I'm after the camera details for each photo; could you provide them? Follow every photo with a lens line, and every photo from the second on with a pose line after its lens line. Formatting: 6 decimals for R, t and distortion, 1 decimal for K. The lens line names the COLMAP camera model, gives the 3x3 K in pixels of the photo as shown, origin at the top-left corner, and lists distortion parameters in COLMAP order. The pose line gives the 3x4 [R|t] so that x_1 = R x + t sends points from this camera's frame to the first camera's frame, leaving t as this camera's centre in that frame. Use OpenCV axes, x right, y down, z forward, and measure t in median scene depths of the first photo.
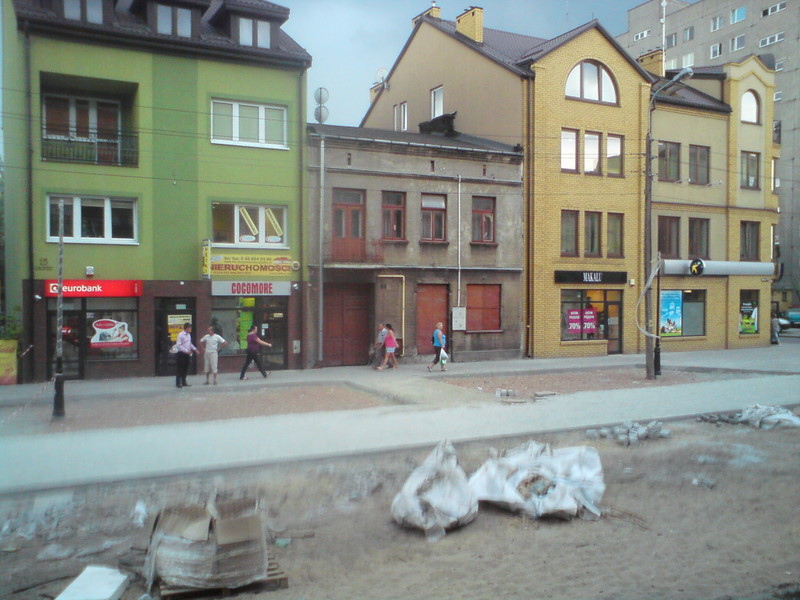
lens RADIAL K [[893.4, 0, 400.0], [0, 893.4, 300.0], [0, 0, 1]] dist [-0.028212, -0.016768]
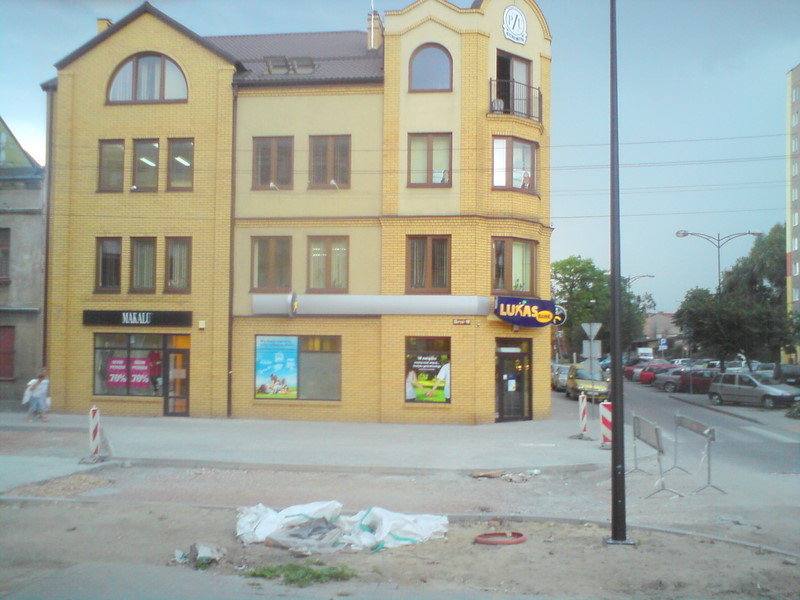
lens RADIAL K [[797.5, 0, 400.0], [0, 797.5, 300.0], [0, 0, 1]] dist [-0.011589, -0.001938]
pose [[0.784671, -0.017775, -0.619657, 0.827320], [-0.017287, 0.998573, -0.050535, -0.009362], [0.619671, 0.050365, 0.783244, 0.568676]]
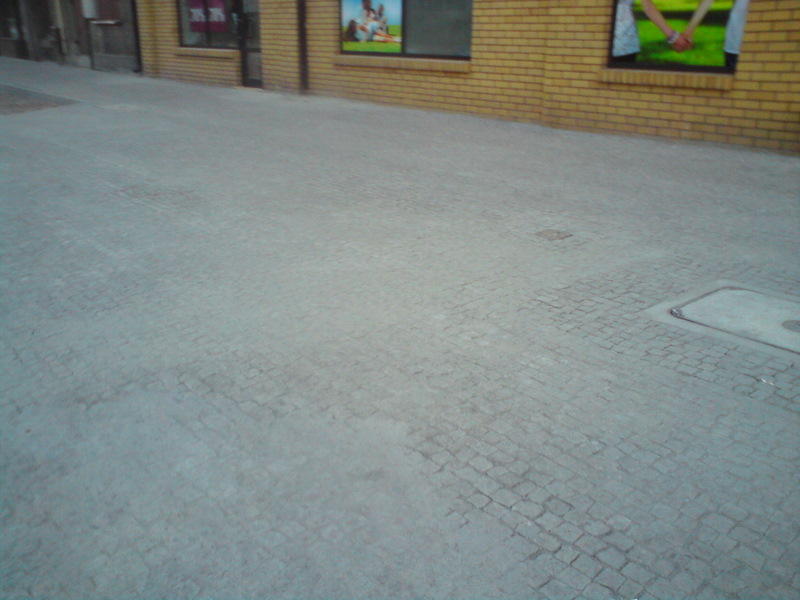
lens RADIAL K [[797.5, 0, 400.0], [0, 797.5, 300.0], [0, 0, 1]] dist [-0.011589, -0.001938]
pose [[0.163966, 0.324263, -0.931648, 0.633442], [-0.010722, 0.944960, 0.327009, 0.032029], [0.986408, -0.043629, 0.158418, 1.002748]]
